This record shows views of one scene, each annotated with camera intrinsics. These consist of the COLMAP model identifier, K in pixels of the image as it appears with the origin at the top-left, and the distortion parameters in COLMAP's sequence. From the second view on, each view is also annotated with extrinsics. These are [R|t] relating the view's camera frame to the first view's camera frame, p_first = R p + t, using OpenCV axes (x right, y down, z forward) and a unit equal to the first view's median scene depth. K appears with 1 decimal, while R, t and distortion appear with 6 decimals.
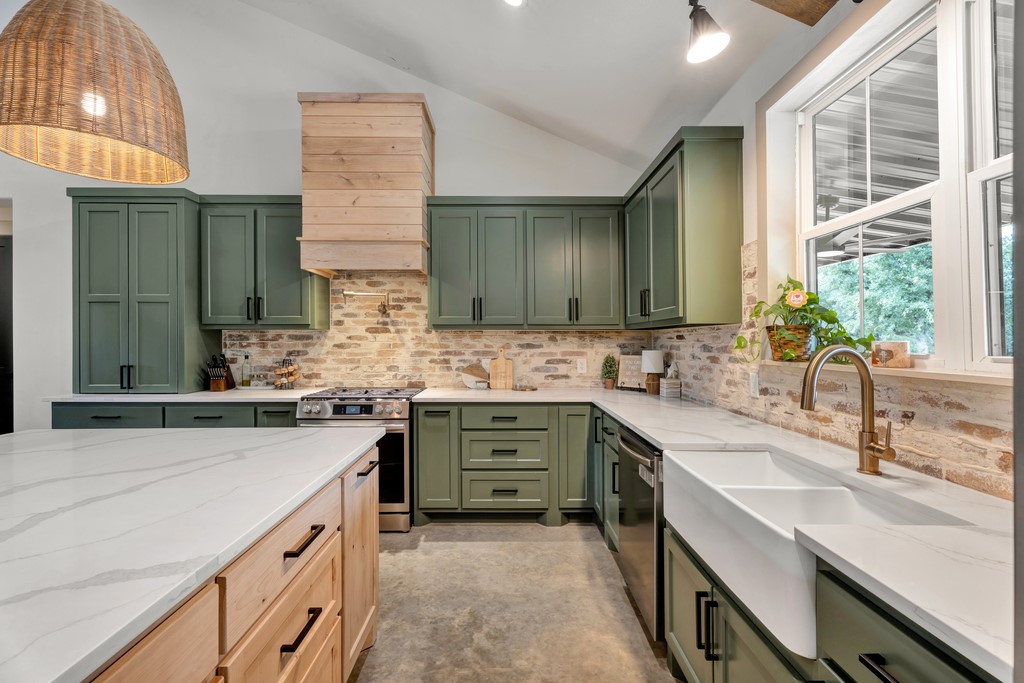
lens RADIAL K [[456.1, 0, 509.7], [0, 456.1, 340.8], [0, 0, 1]] dist [0.003405, 0.000510]
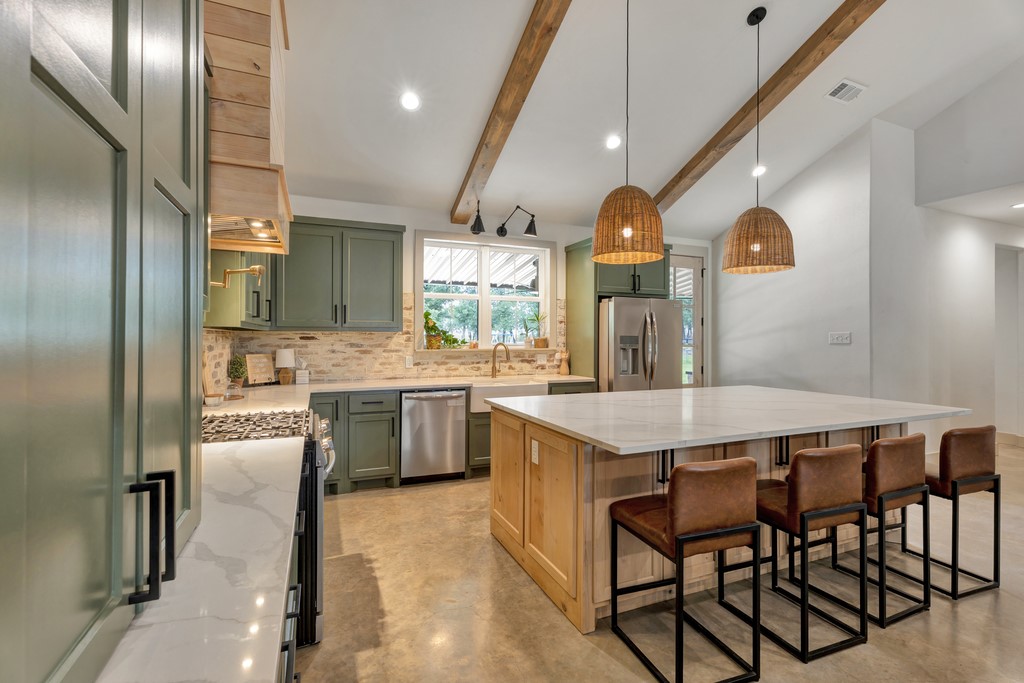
lens RADIAL K [[462.9, 0, 512.0], [0, 462.9, 338.1], [0, 0, 1]] dist [0.001817, 0.000377]
pose [[-0.370239, -0.001072, 0.928936, -0.951572], [-0.001223, 0.999999, 0.000666, -0.007987], [-0.928936, -0.000890, -0.370240, 0.807549]]
